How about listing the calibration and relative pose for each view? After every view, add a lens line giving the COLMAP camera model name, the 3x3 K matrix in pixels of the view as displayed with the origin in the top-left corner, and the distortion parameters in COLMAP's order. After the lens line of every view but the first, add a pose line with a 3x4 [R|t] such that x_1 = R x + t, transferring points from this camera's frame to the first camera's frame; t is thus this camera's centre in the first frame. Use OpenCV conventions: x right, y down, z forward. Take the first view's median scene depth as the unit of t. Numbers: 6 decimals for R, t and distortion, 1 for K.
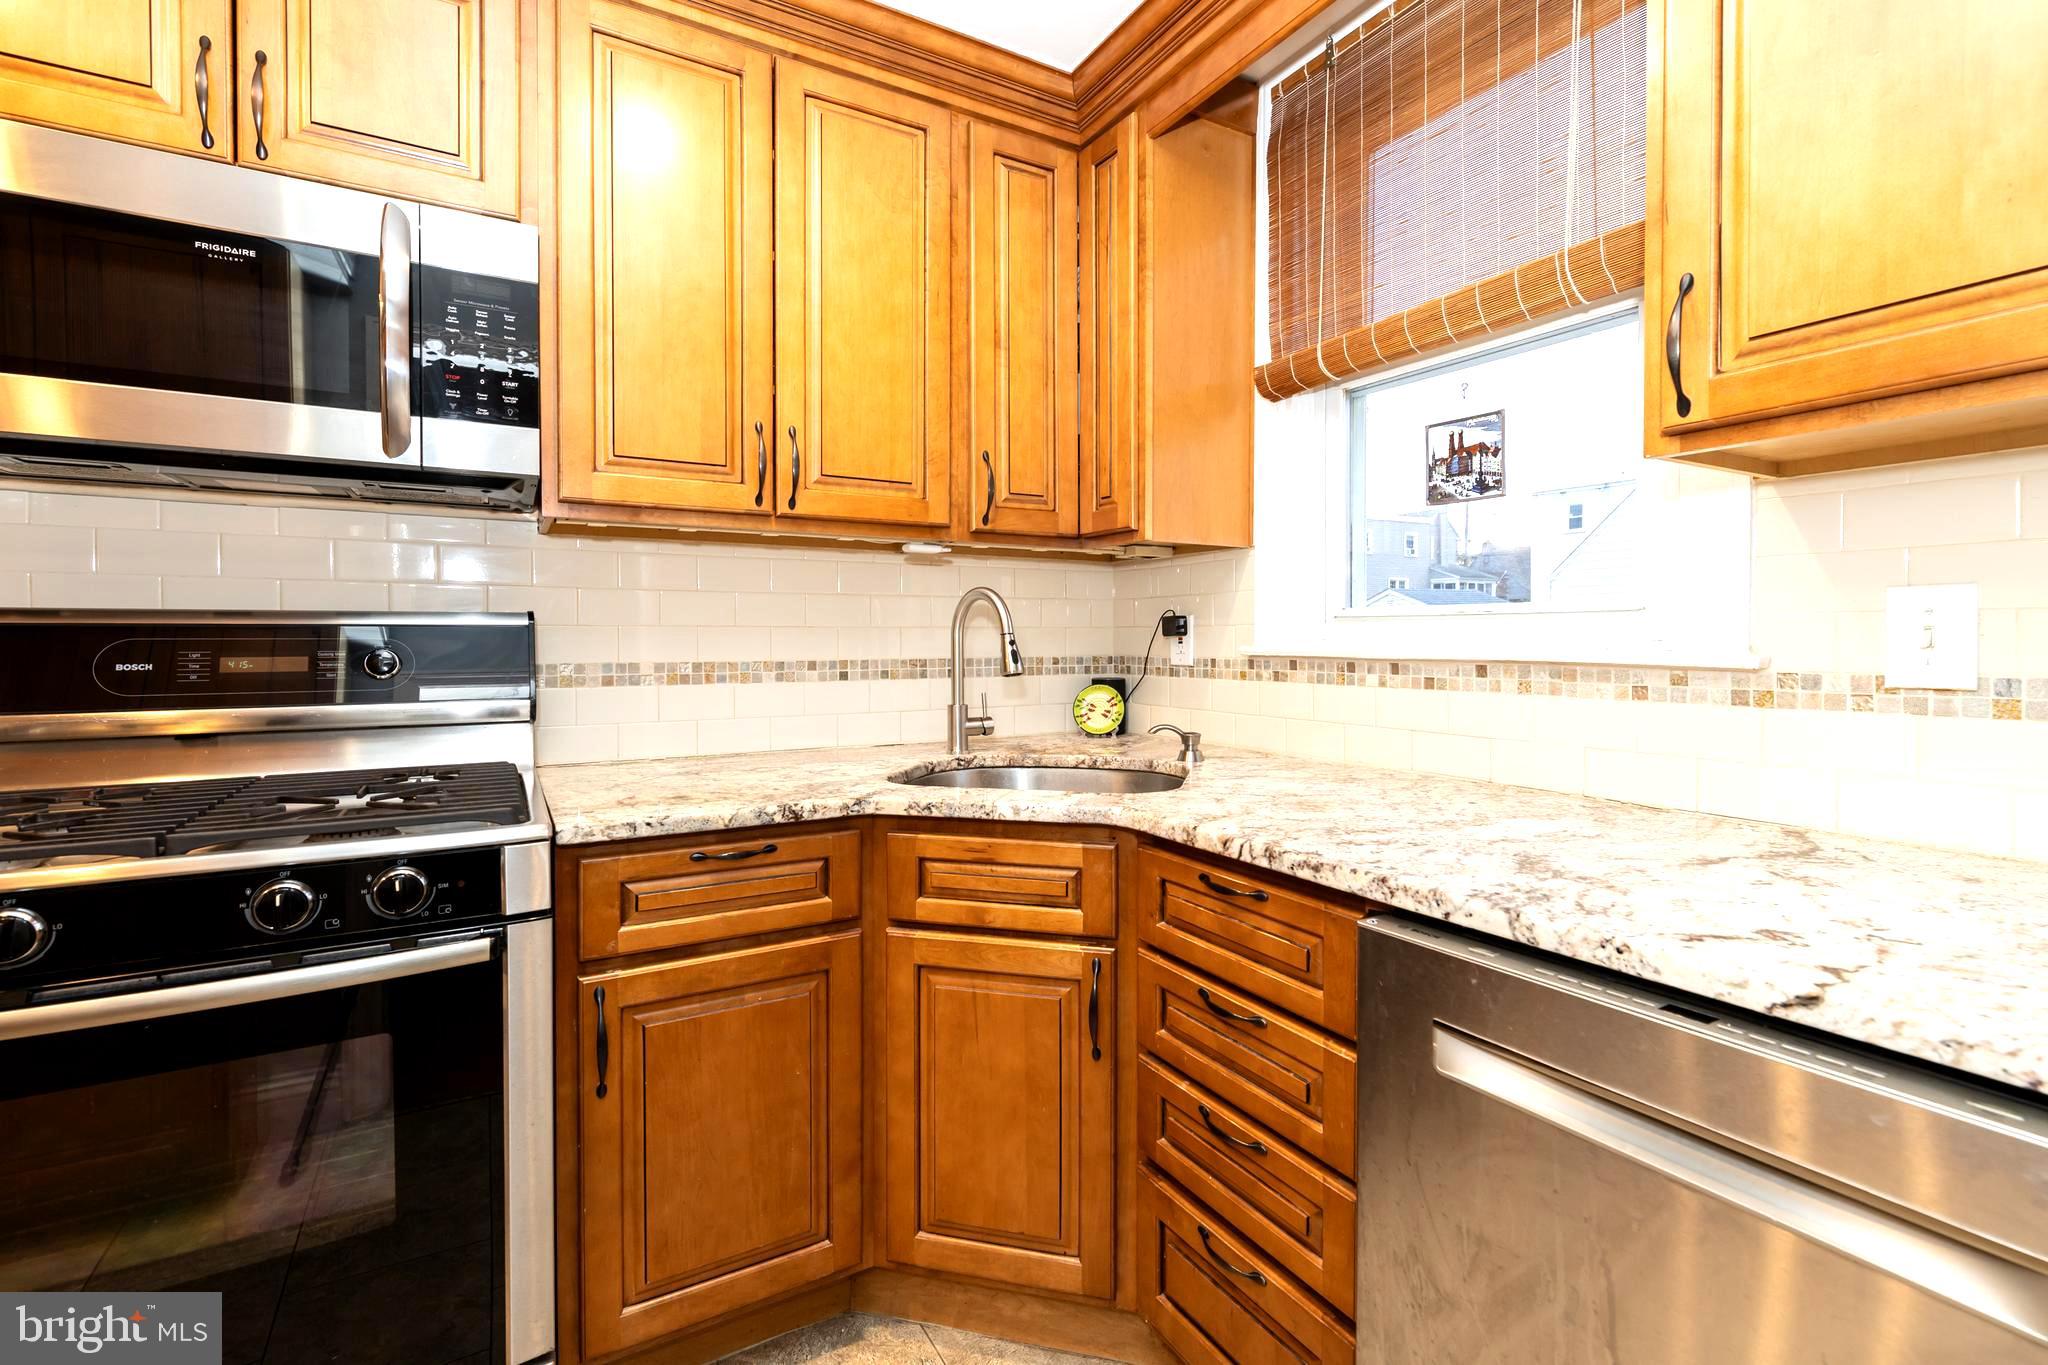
lens RADIAL K [[914.9, 0, 1025.0], [0, 914.9, 652.9], [0, 0, 1]] dist [0.000460, -0.000146]
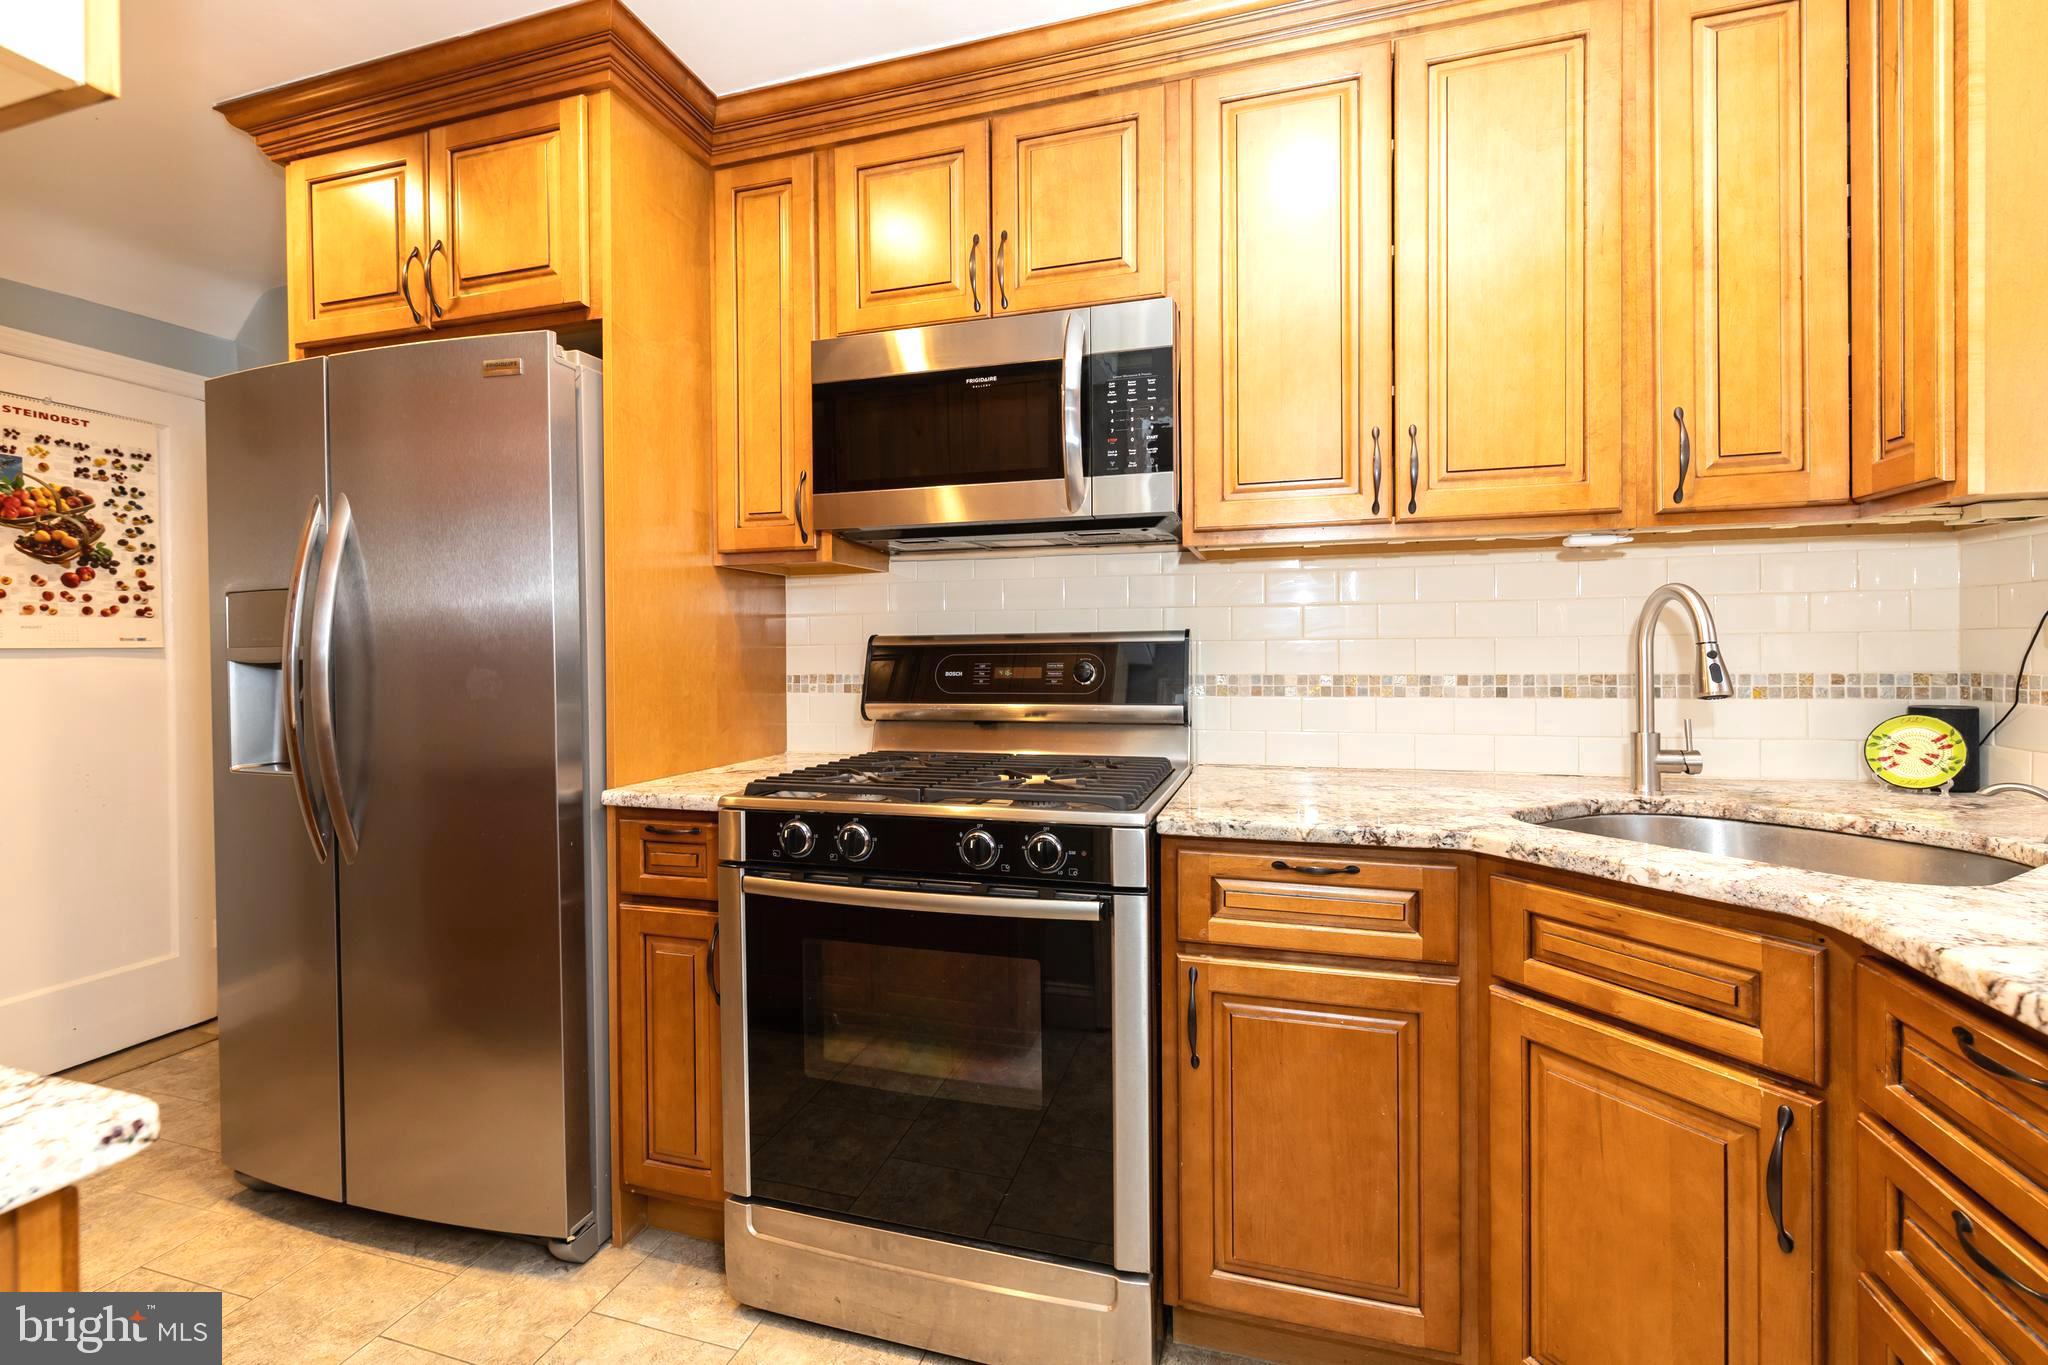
lens RADIAL K [[892.7, 0, 1025.4], [0, 892.7, 659.6], [0, 0, 1]] dist [-0.000405, -0.000316]
pose [[0.680694, -0.000382, -0.732568, 0.169360], [-0.002756, 0.999991, -0.003083, -0.003659], [0.732563, 0.004118, 0.680687, 0.101460]]
